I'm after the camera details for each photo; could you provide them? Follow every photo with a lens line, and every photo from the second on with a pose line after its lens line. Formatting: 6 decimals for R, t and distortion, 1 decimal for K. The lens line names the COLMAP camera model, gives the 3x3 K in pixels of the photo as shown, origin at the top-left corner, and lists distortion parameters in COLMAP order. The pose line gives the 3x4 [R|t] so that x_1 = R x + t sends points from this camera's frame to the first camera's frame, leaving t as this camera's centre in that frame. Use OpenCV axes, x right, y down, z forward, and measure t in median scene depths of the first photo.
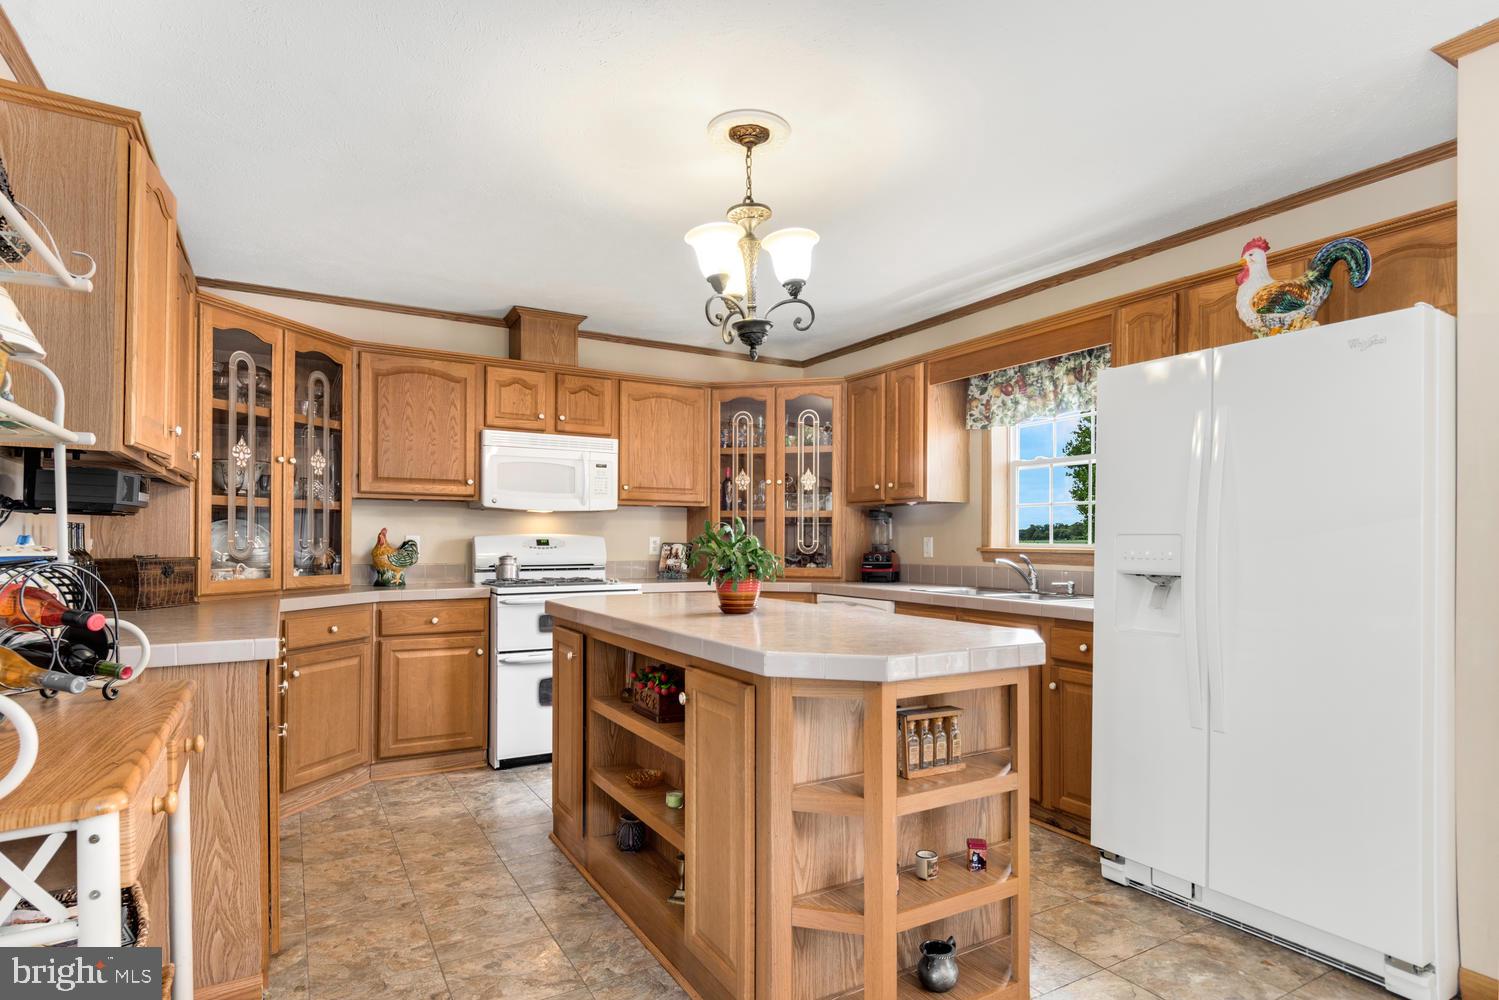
lens RADIAL K [[797.1, 0, 753.4], [0, 797.1, 539.6], [0, 0, 1]] dist [-0.015195, -0.001586]
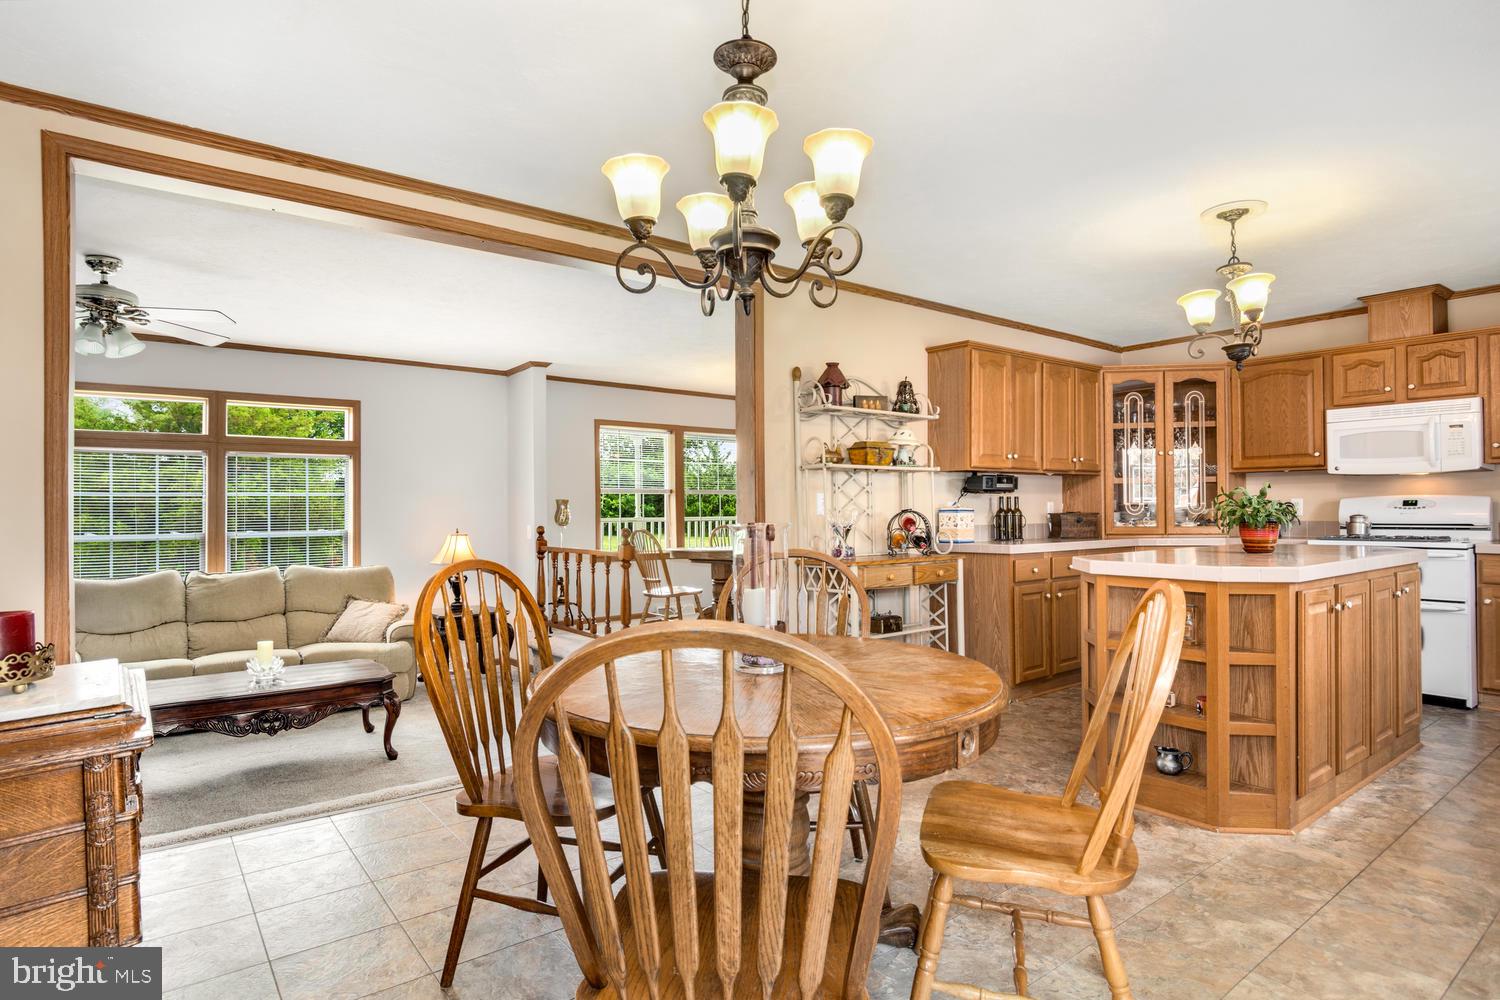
lens RADIAL K [[806.6, 0, 750.0], [0, 806.6, 500.0], [0, 0, 1]] dist [0.025280, -0.000137]
pose [[0.129471, -0.015744, -0.991458, 0.765697], [0.006542, 0.999866, -0.015023, 0.010924], [0.991562, -0.004541, 0.129556, -0.027842]]
